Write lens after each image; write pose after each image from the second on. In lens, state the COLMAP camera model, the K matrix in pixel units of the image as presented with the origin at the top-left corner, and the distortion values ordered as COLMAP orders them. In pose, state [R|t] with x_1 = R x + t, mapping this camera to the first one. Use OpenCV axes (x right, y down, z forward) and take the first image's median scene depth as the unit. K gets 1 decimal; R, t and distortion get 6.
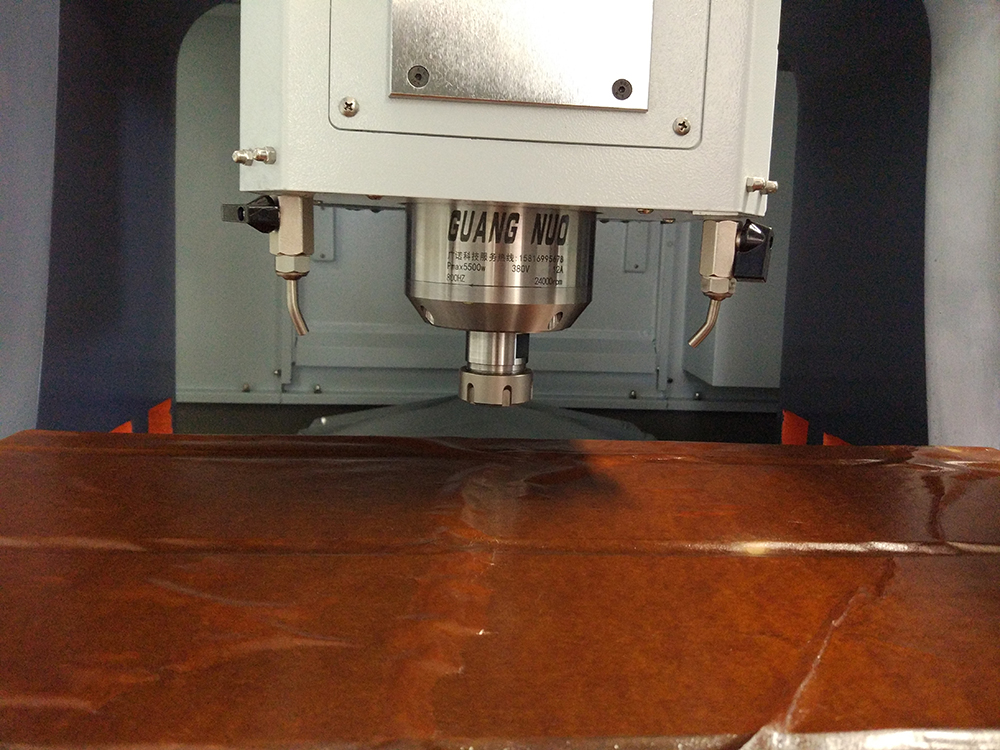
lens RADIAL K [[827.6, 0, 536.5], [0, 827.6, 325.3], [0, 0, 1]] dist [0.097702, -0.156472]
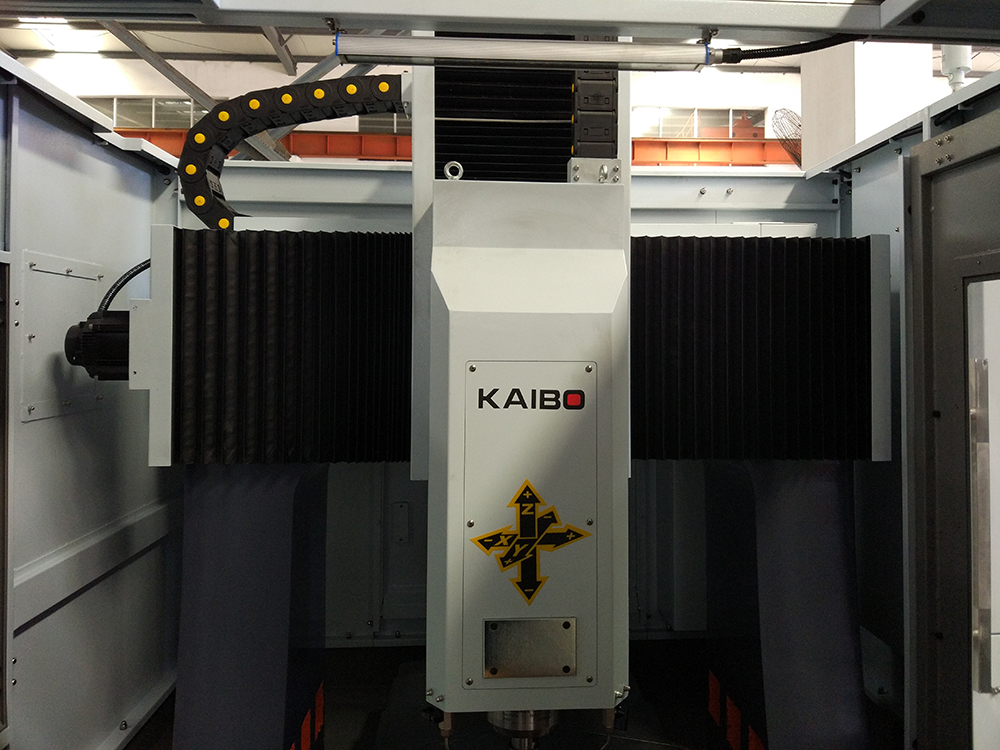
lens RADIAL K [[827.6, 0, 536.5], [0, 827.6, 325.3], [0, 0, 1]] dist [0.097702, -0.156472]
pose [[0.998892, -0.040769, -0.023514, 0.092852], [0.037816, 0.992681, -0.114691, -0.893991], [0.028018, 0.113674, 0.993123, -1.544257]]
